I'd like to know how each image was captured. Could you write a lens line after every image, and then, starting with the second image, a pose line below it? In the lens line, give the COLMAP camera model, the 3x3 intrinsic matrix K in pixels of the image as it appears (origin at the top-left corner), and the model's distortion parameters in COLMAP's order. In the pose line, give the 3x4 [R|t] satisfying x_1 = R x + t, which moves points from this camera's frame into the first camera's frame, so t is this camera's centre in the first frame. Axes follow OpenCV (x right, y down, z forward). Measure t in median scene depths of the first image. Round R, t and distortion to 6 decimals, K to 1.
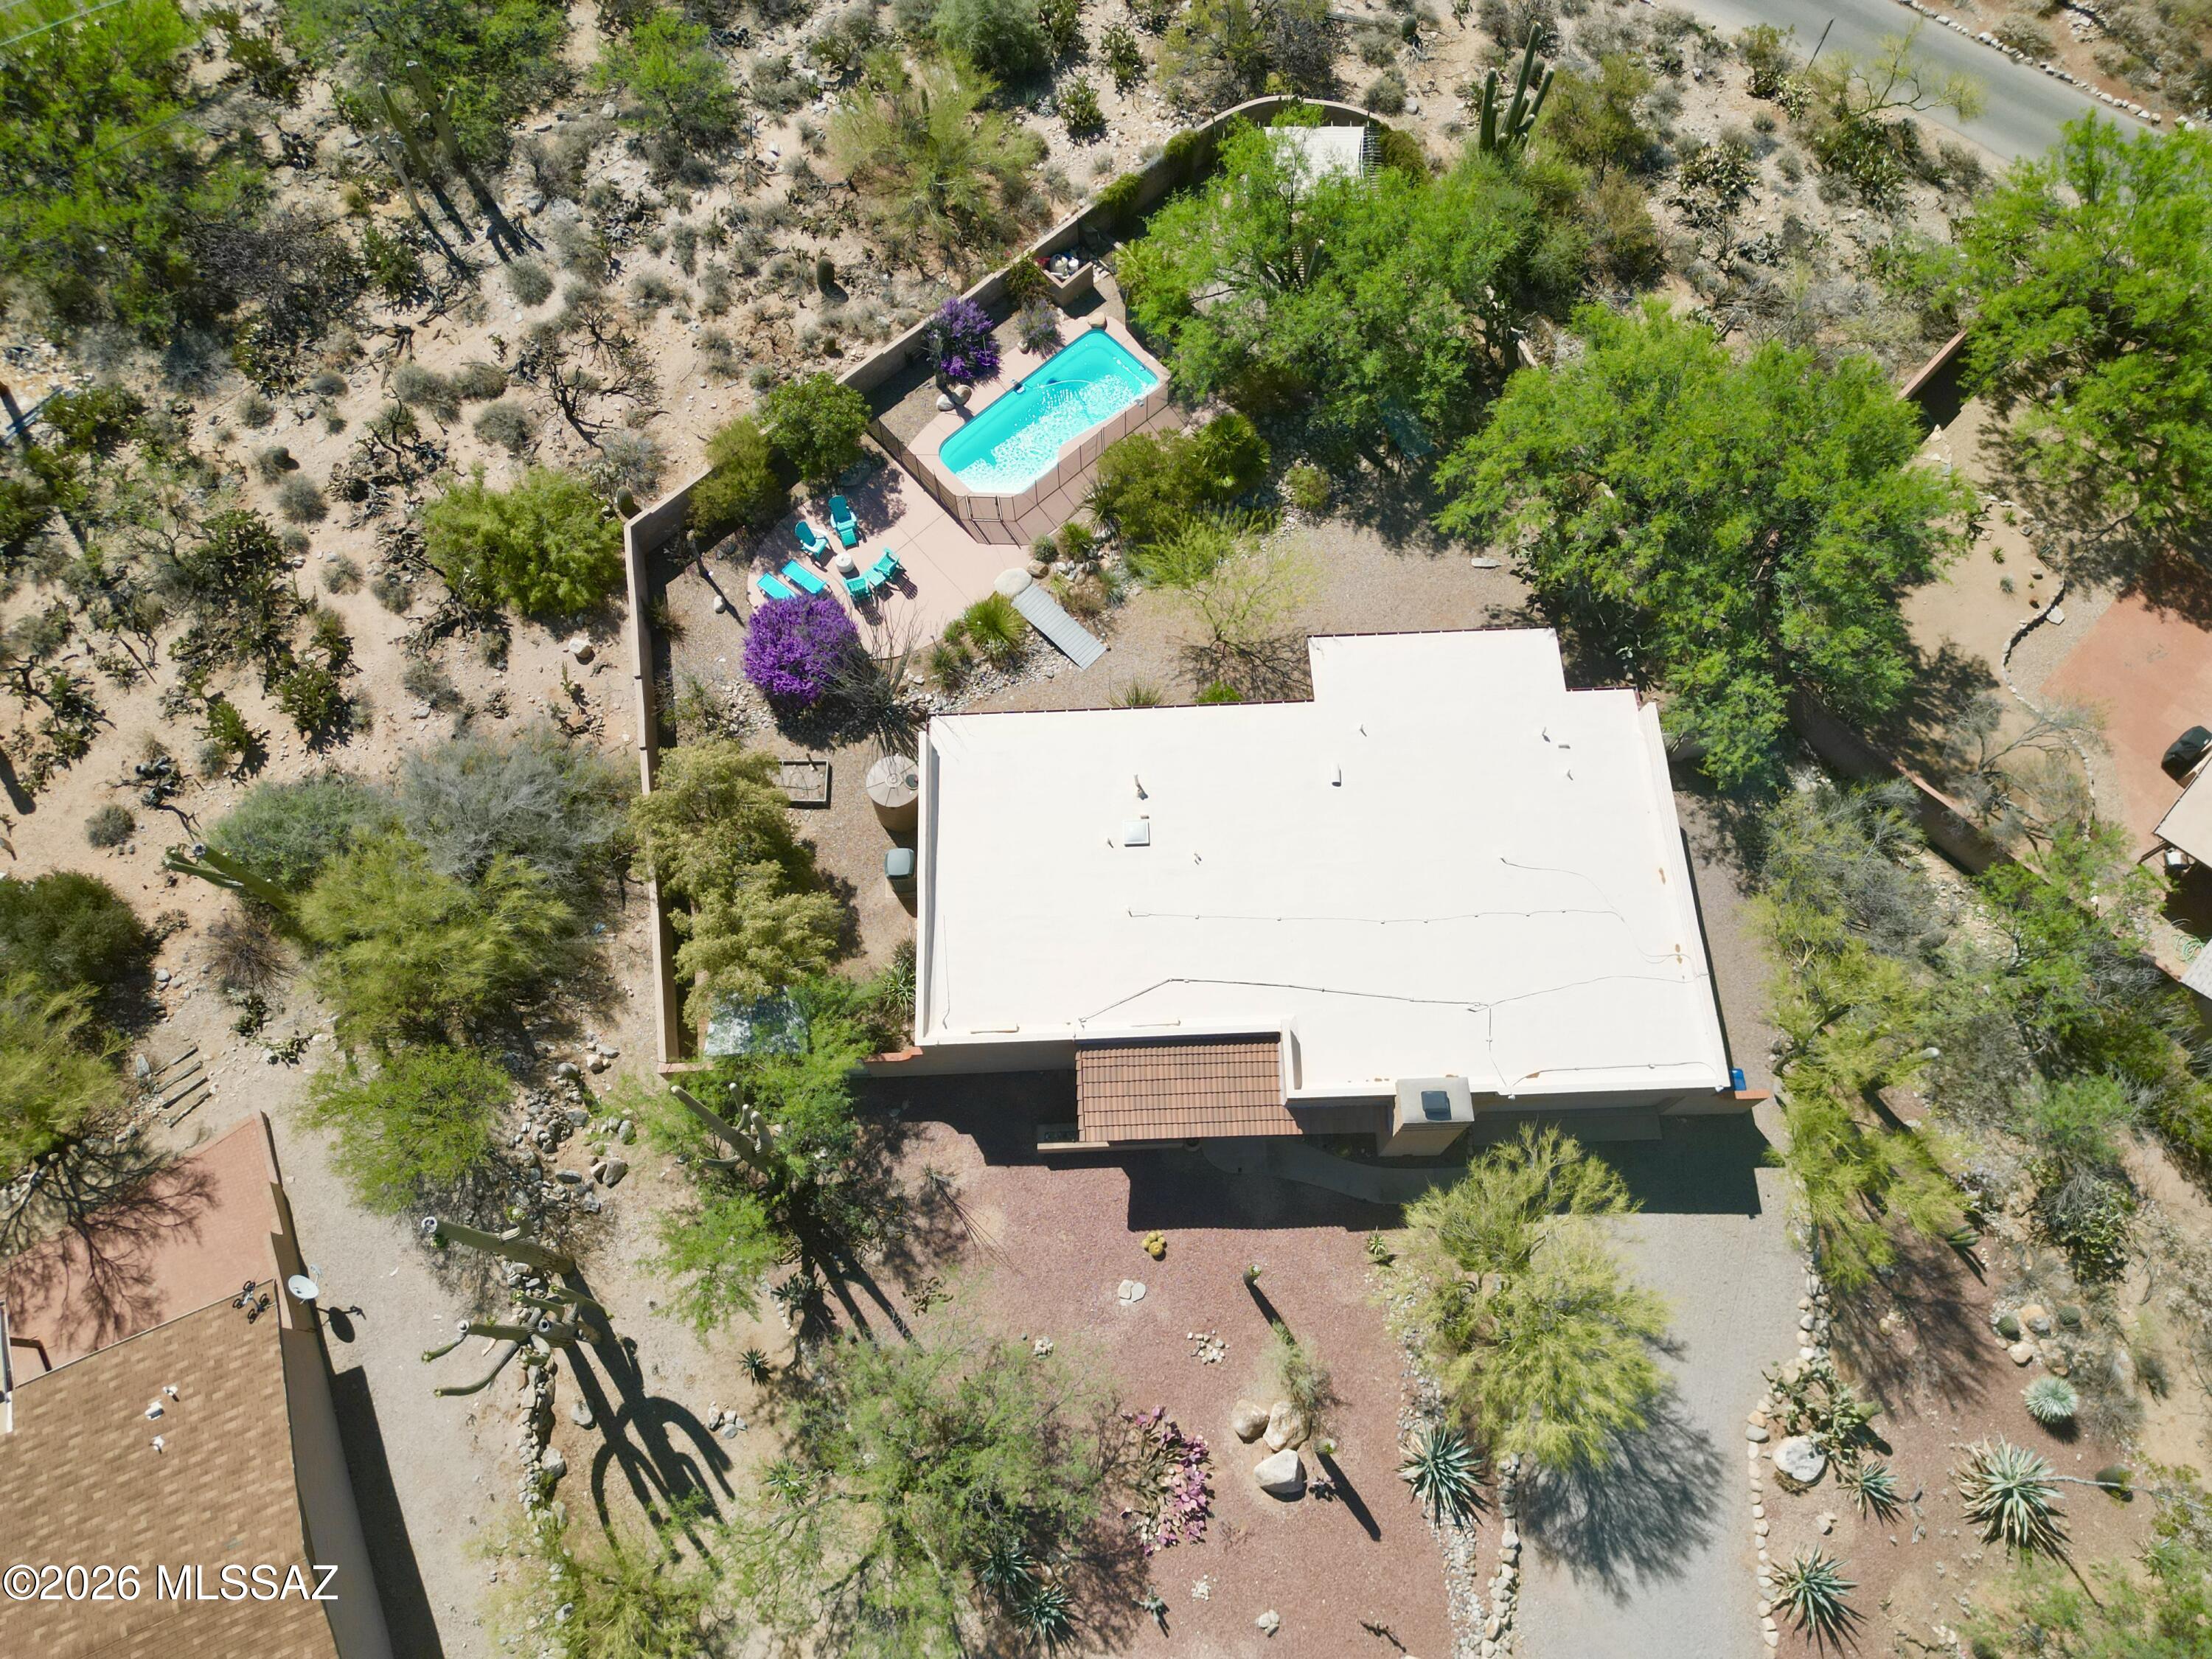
lens RADIAL K [[1552.9, 0, 1106.0], [0, 1552.9, 829.5], [0, 0, 1]] dist [0.079436, -0.069436]
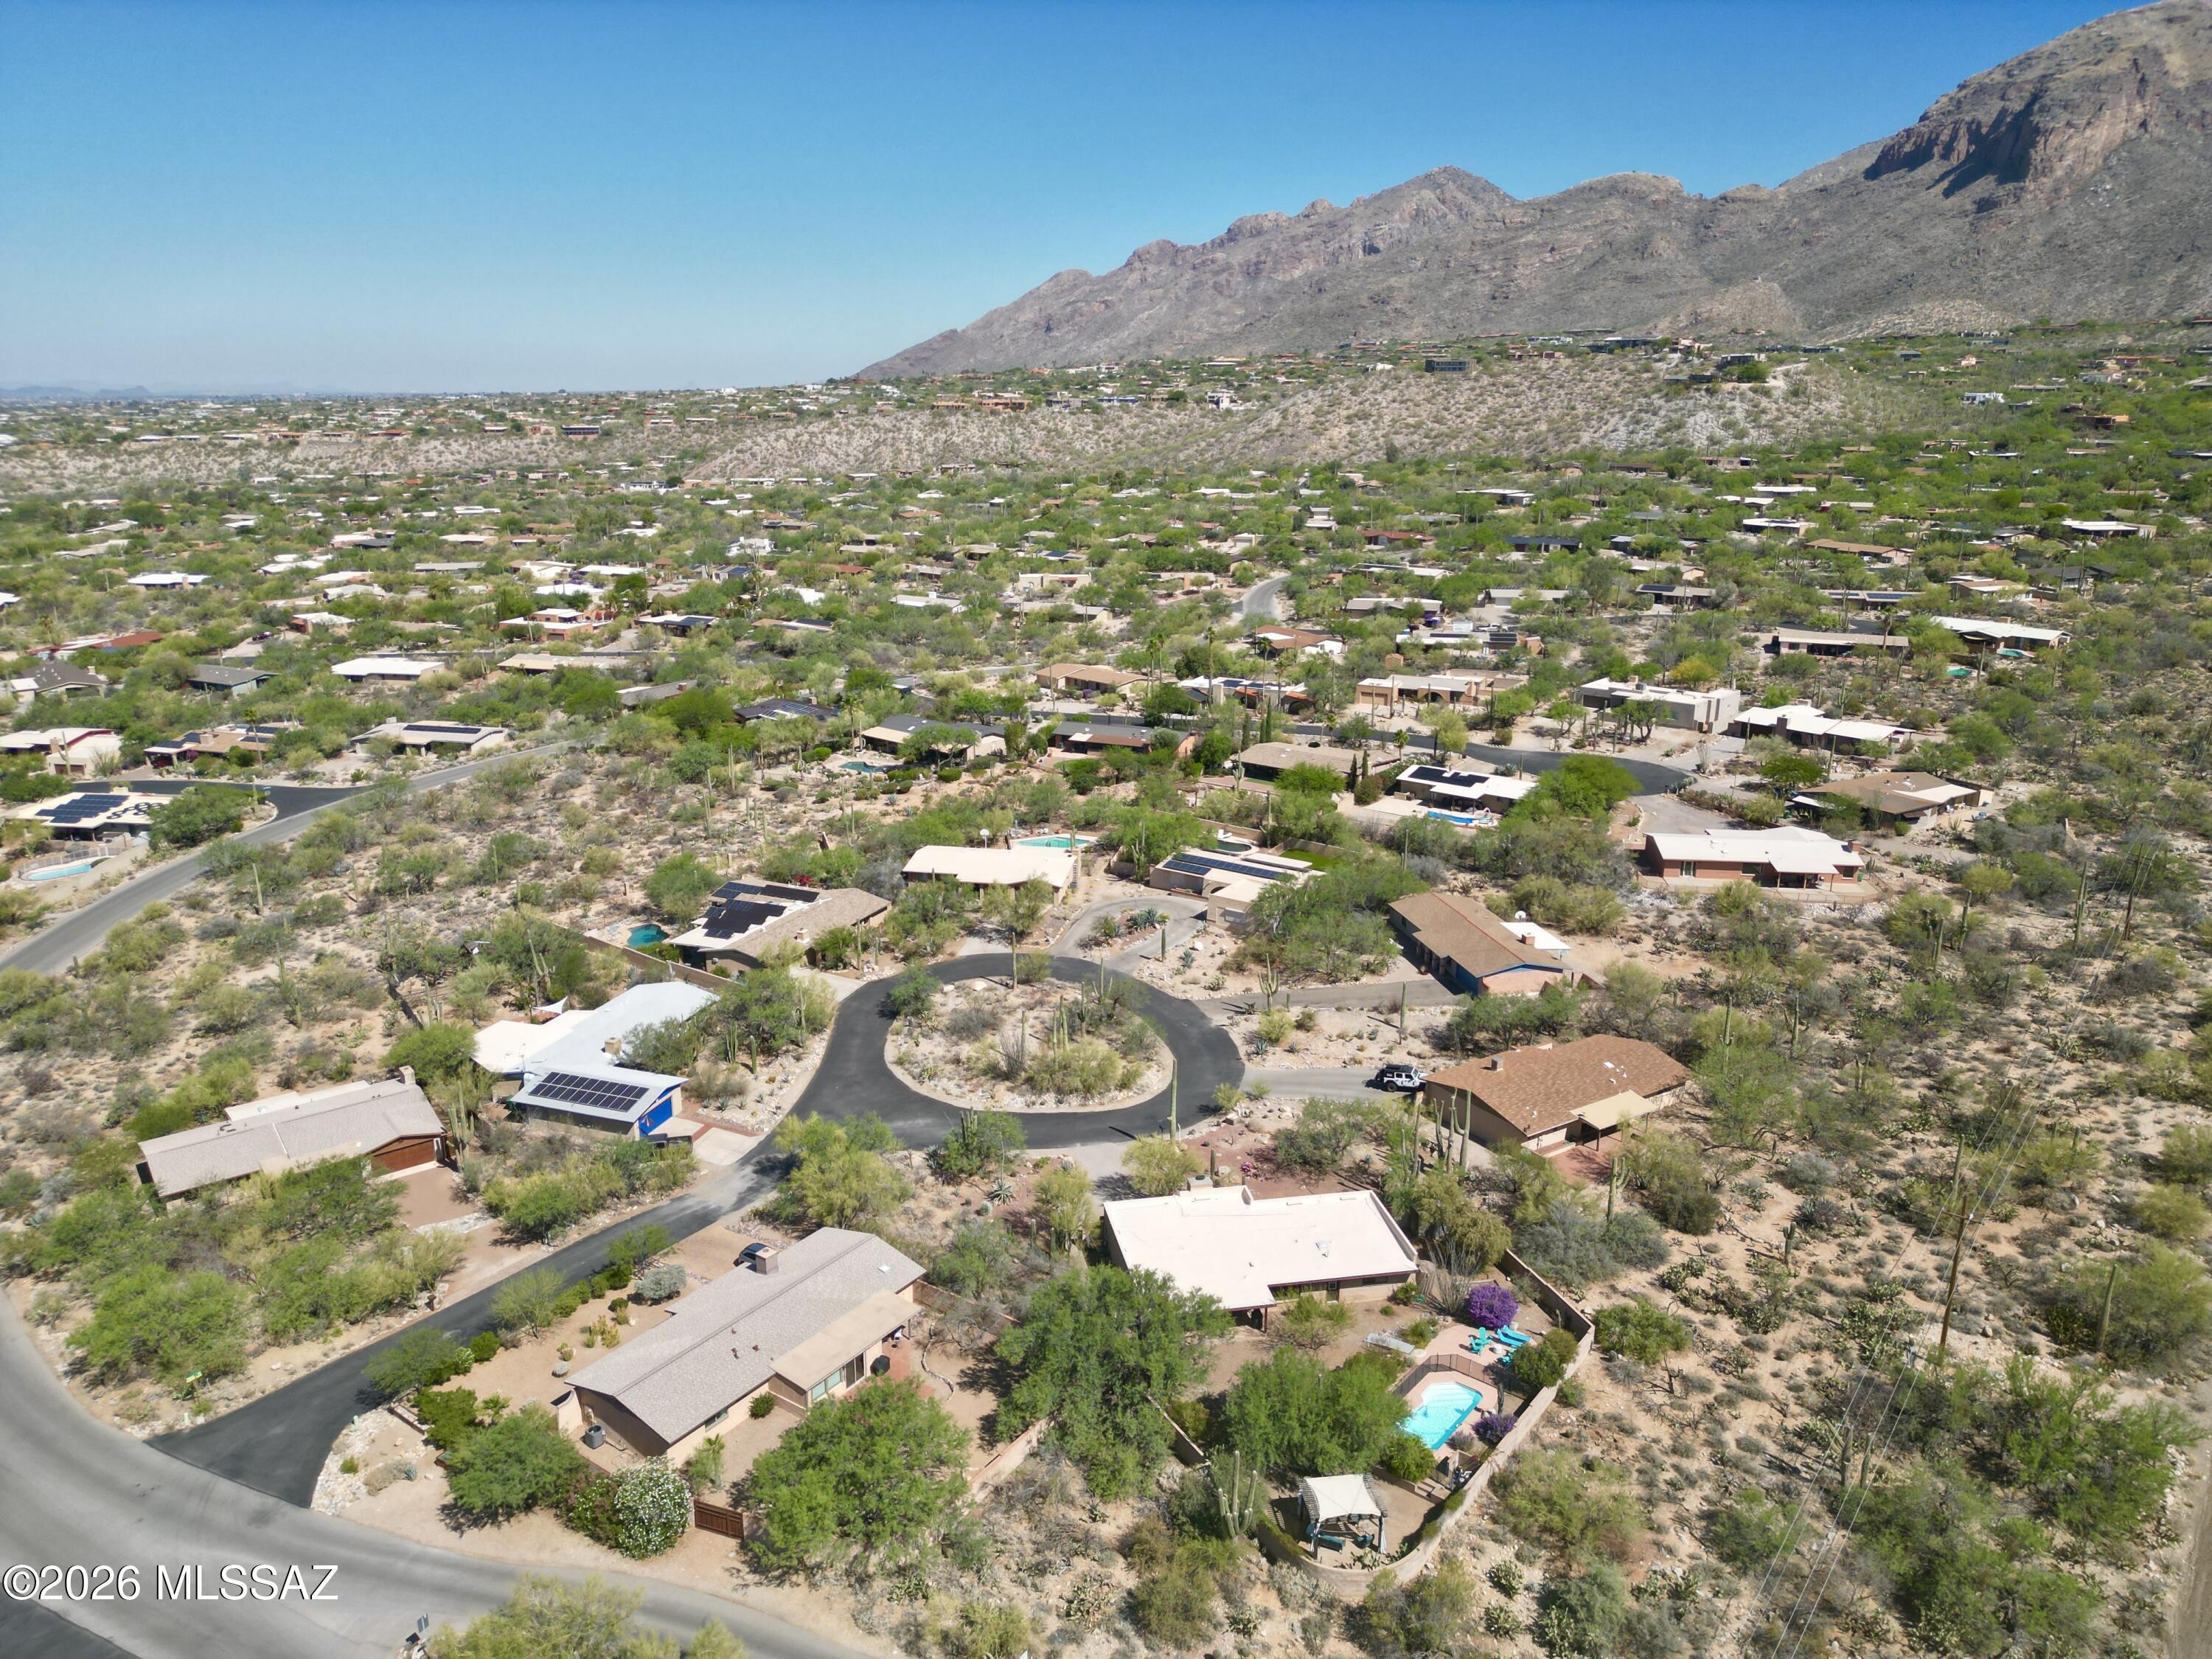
lens RADIAL K [[1552.9, 0, 1106.0], [0, 1552.9, 829.5], [0, 0, 1]] dist [0.079436, -0.069436]
pose [[-0.987684, 0.047420, -0.149101, 0.740486], [-0.142965, 0.113651, 0.983181, -2.617559], [0.063568, 0.992388, -0.105472, 0.565527]]
